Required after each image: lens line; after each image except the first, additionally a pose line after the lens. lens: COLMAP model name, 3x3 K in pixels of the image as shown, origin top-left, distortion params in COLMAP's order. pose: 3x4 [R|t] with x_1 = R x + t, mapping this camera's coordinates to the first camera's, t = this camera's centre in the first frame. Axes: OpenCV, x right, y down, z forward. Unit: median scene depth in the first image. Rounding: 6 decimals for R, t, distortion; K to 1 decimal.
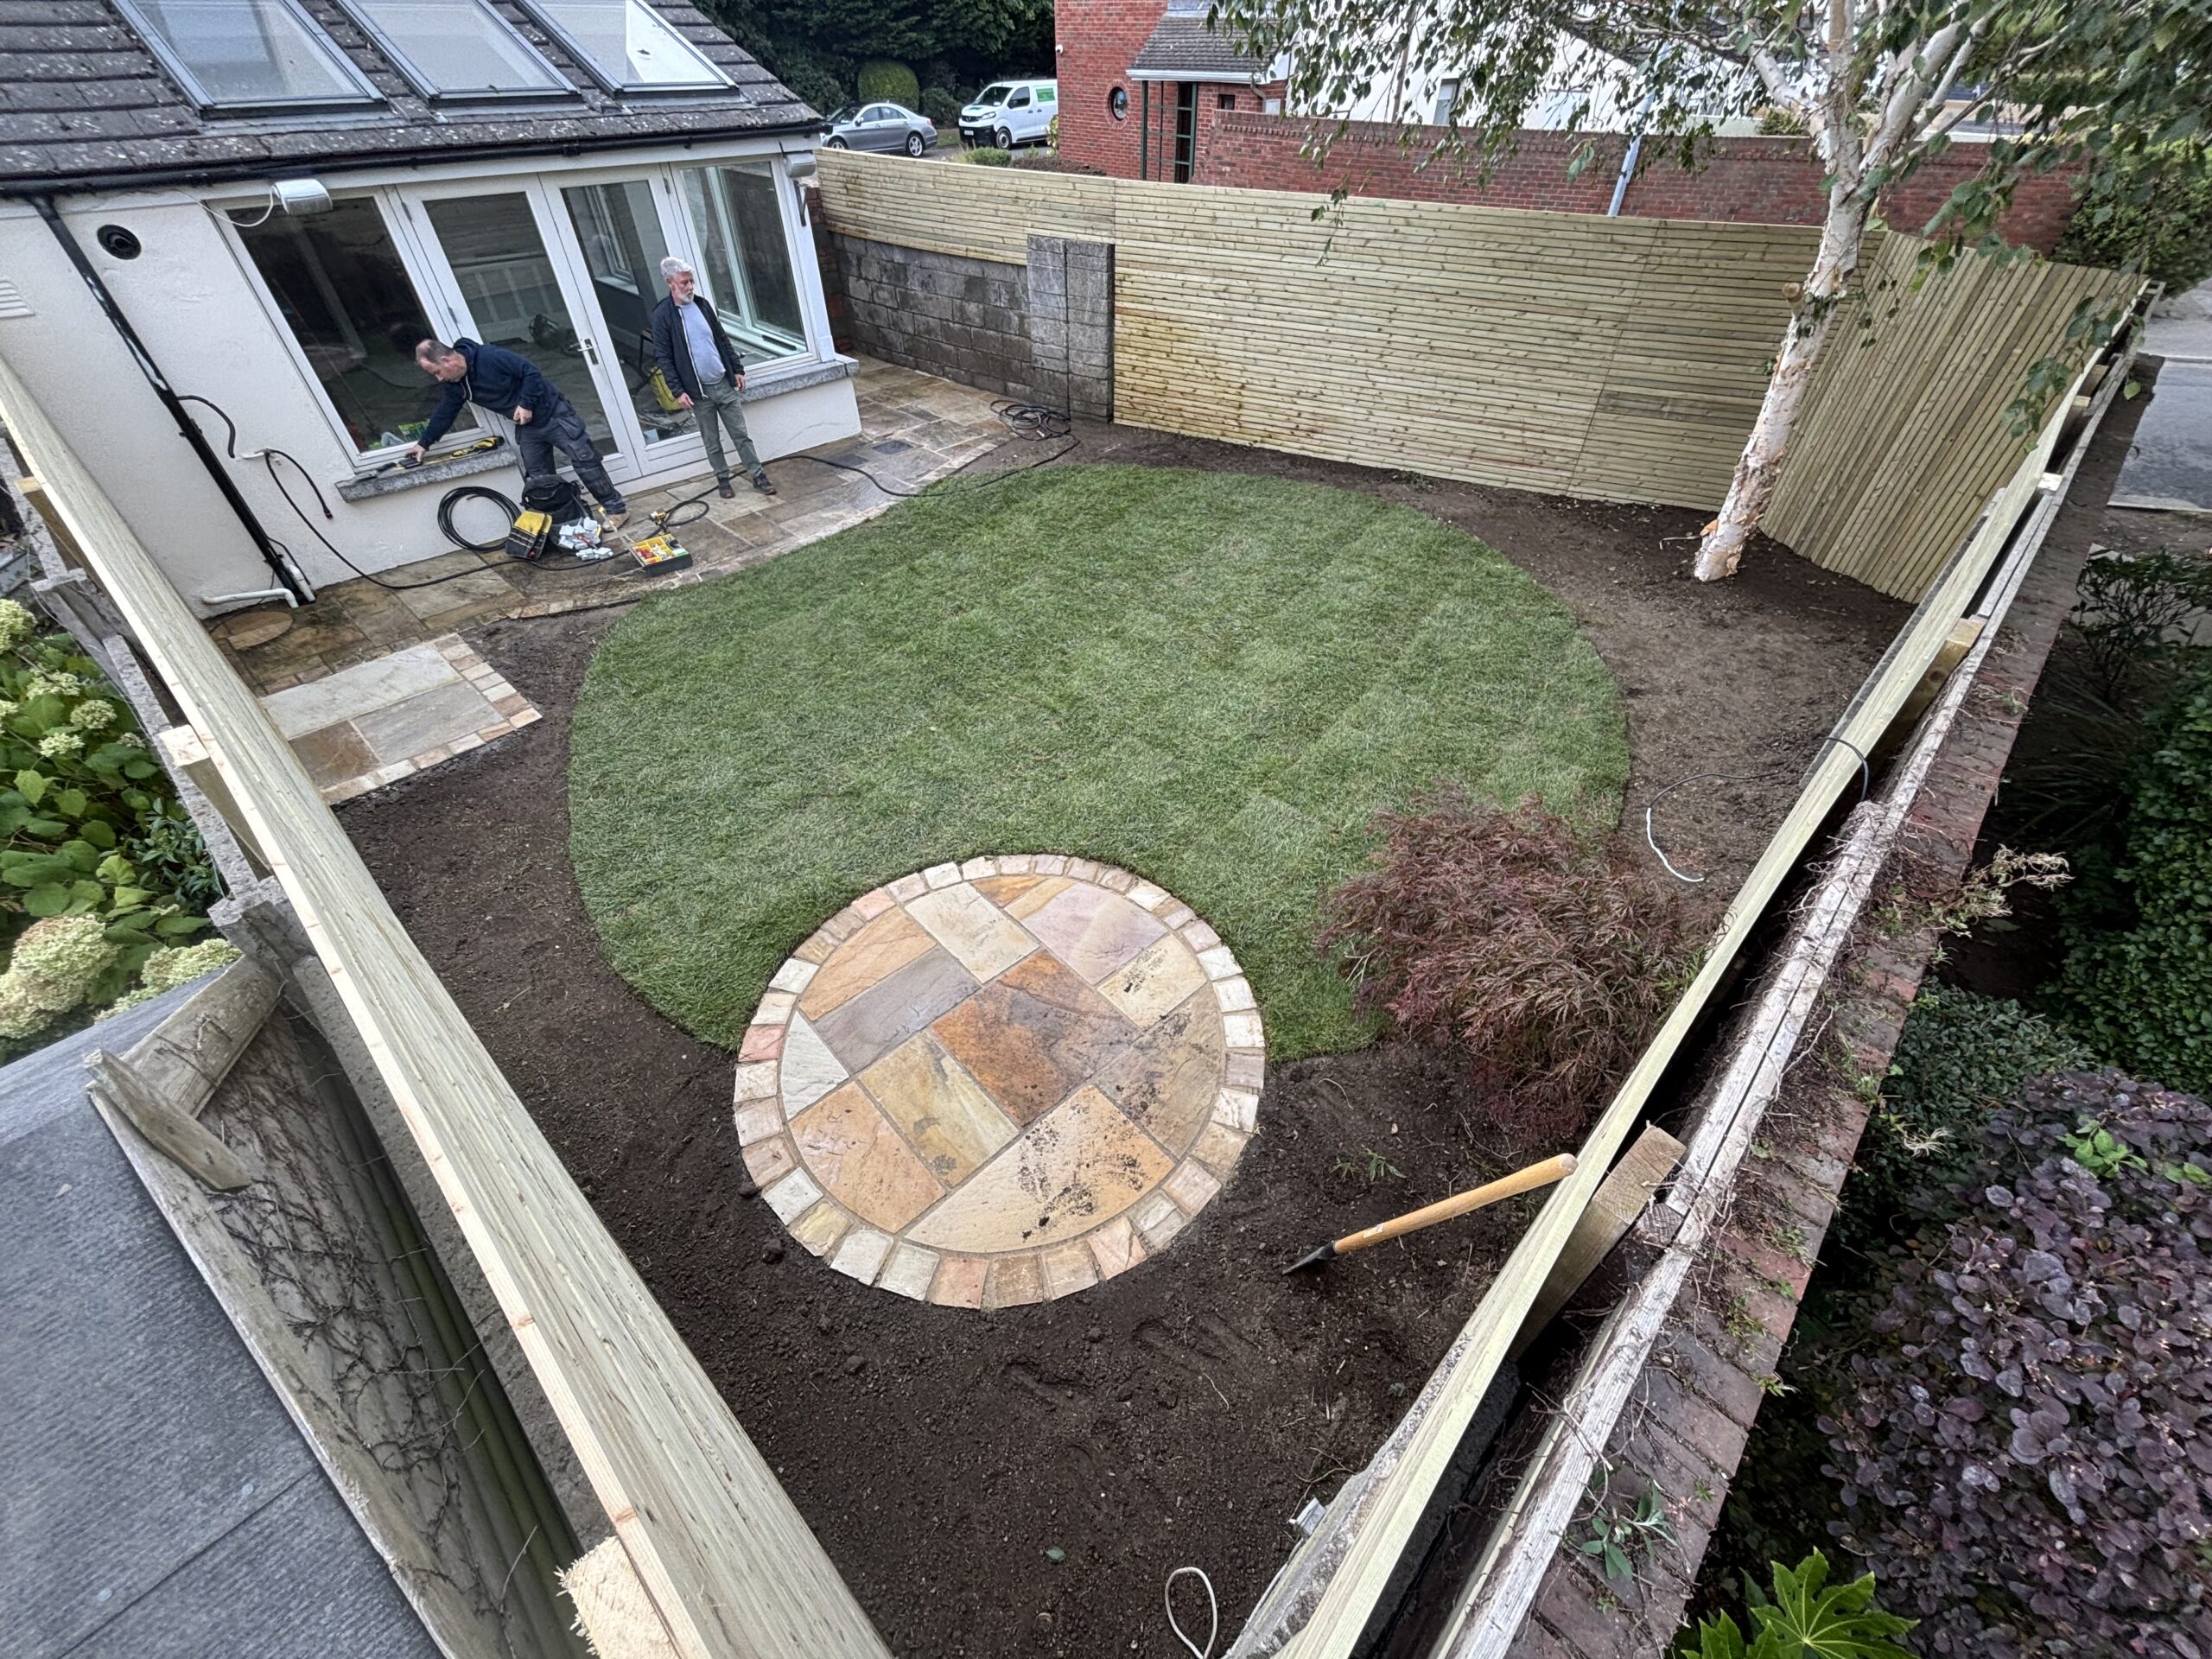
lens RADIAL K [[894.9, 0, 1109.6], [0, 894.9, 833.3], [0, 0, 1]] dist [-0.002581, 0.000917]
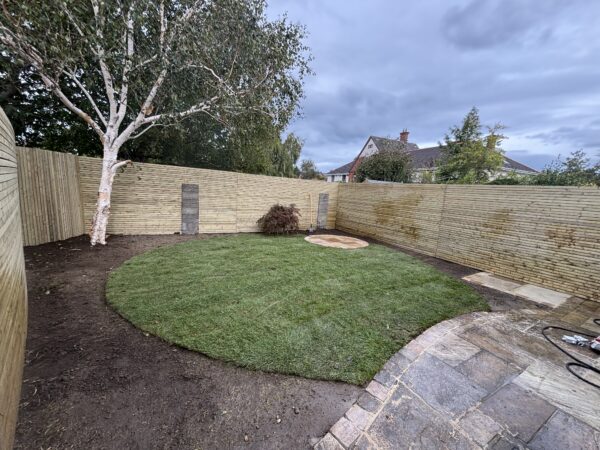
lens RADIAL K [[242.7, 0, 301.0], [0, 242.7, 226.0], [0, 0, 1]] dist [-0.002581, 0.000917]
pose [[-0.959144, -0.109981, 0.260666, -0.331882], [0.130556, 0.645327, 0.752667, -1.399497], [-0.250994, 0.755948, -0.604603, 2.072680]]
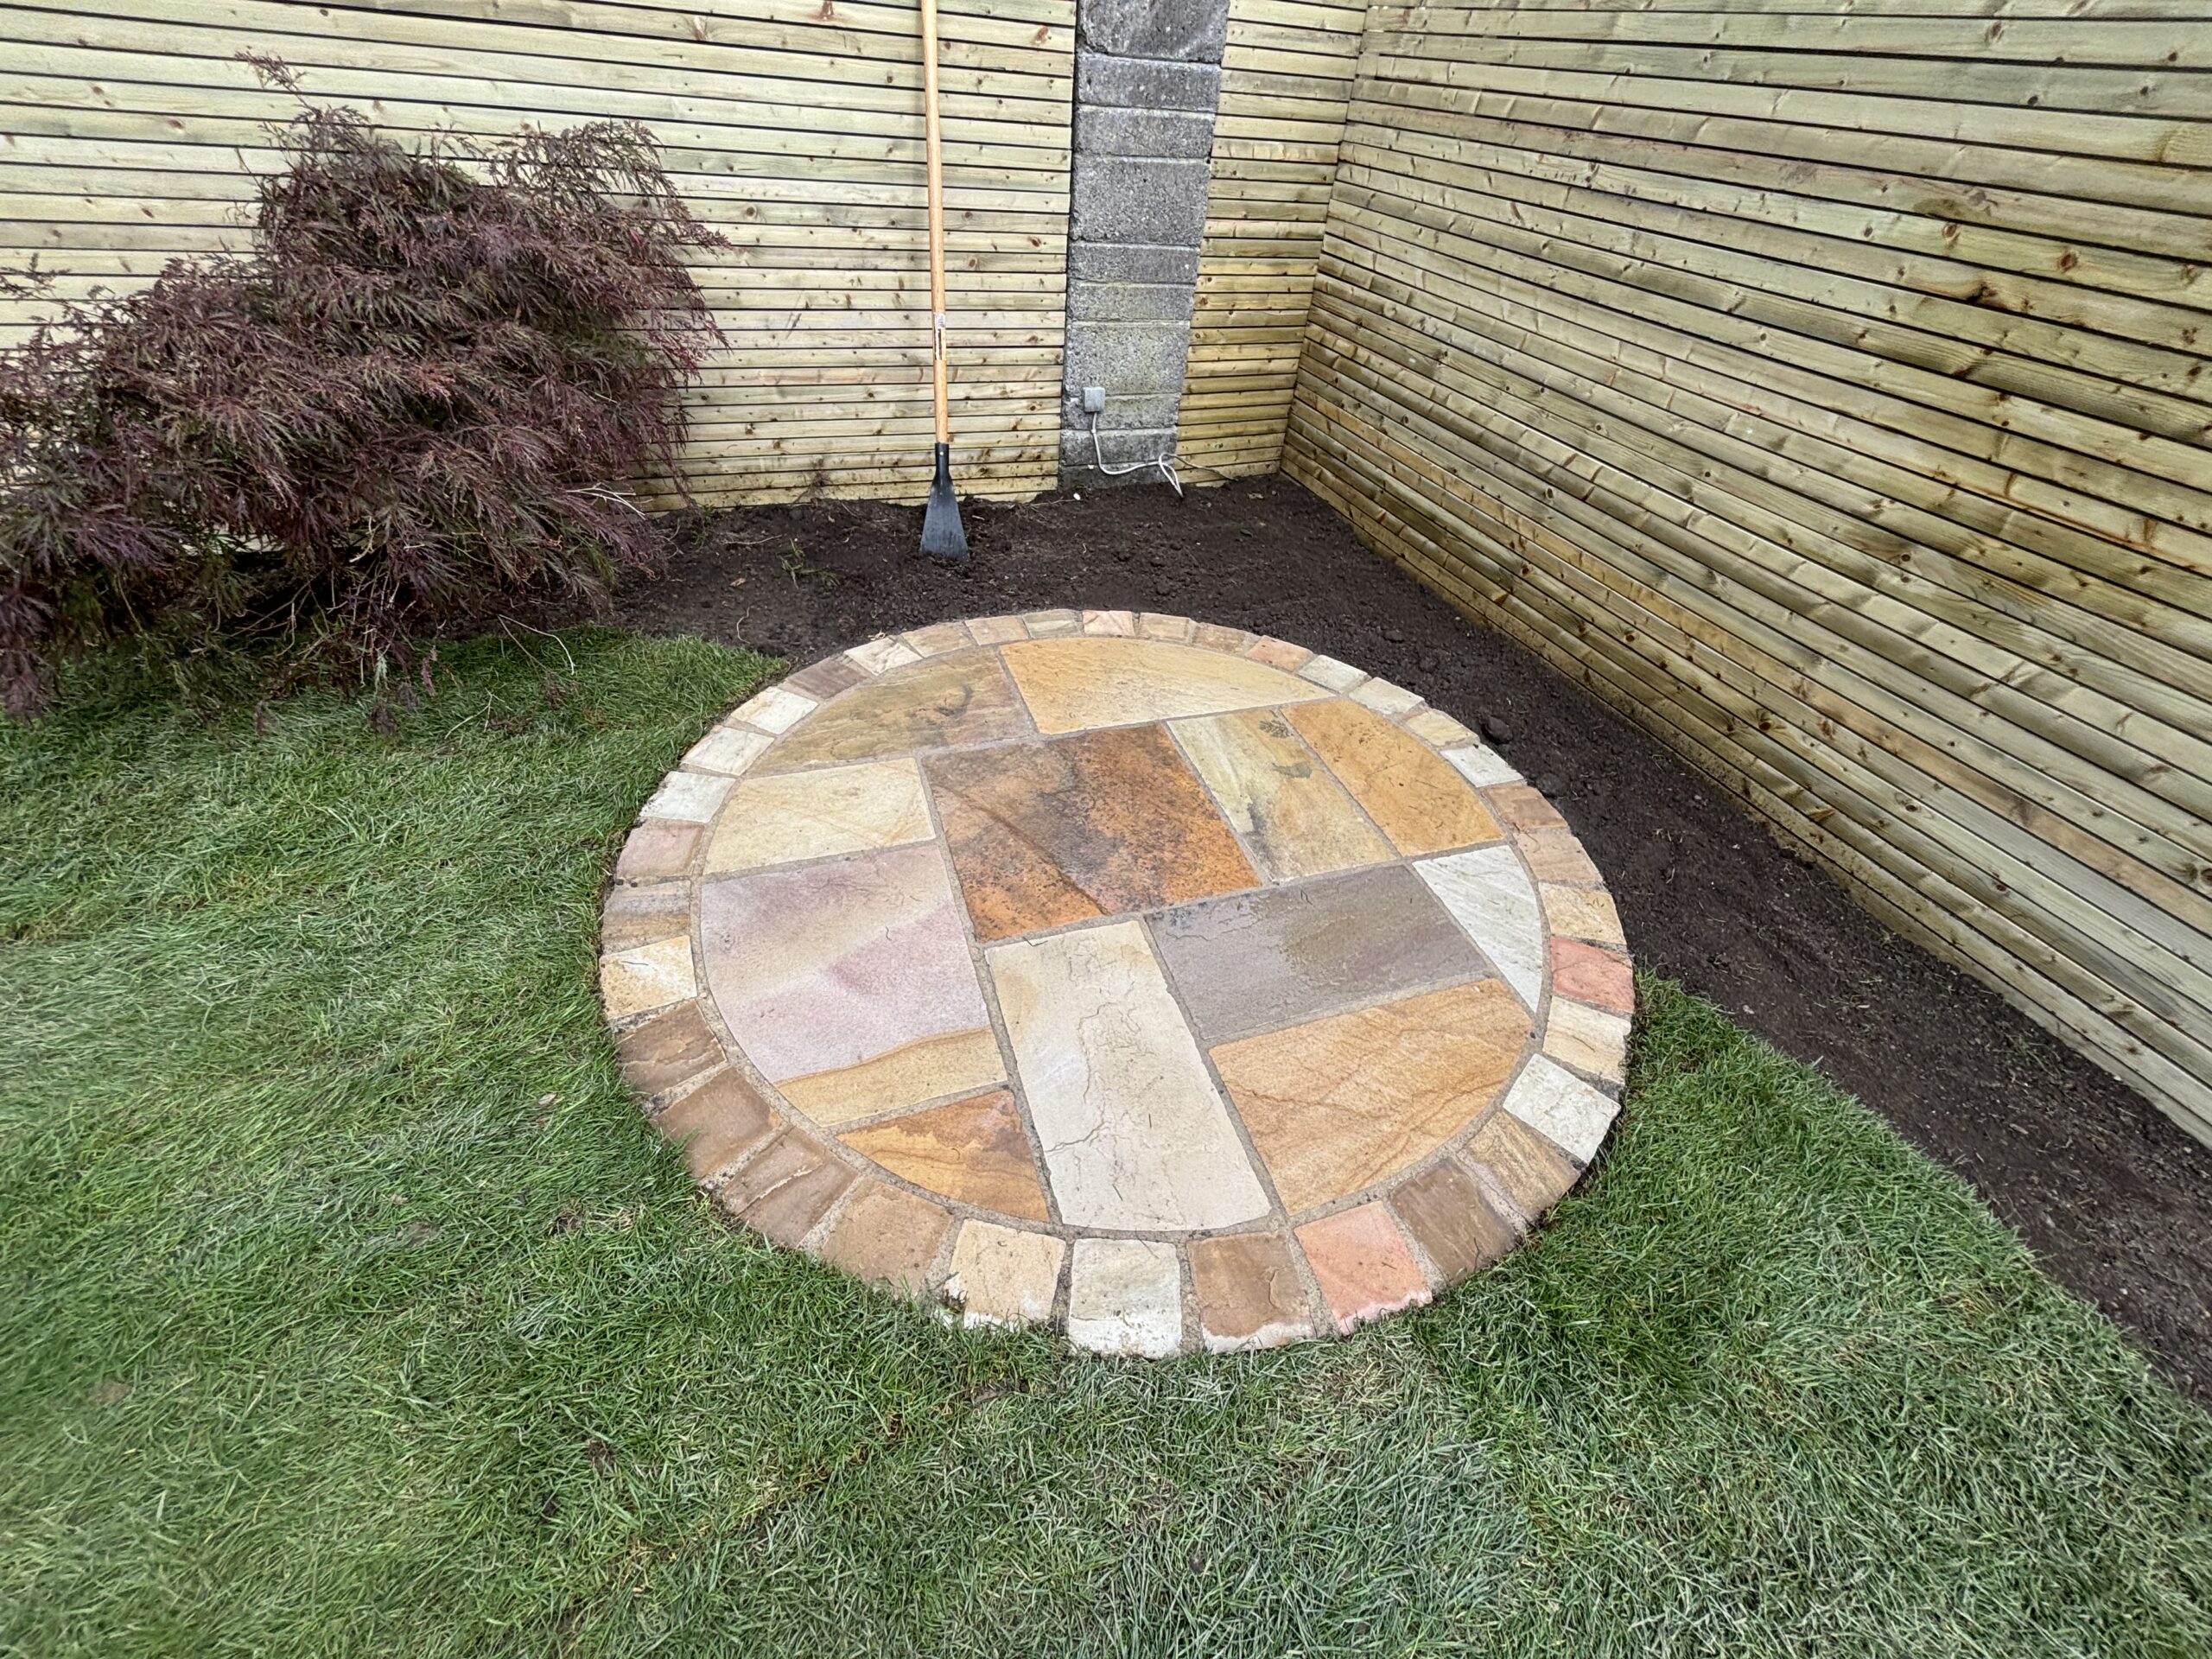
lens RADIAL K [[894.9, 0, 1109.6], [0, 894.9, 833.3], [0, 0, 1]] dist [-0.002581, 0.000917]
pose [[-0.906258, -0.328818, 0.265660, -0.224995], [0.222531, 0.163227, 0.961164, -0.274243], [-0.359411, 0.930181, -0.074753, 0.940971]]
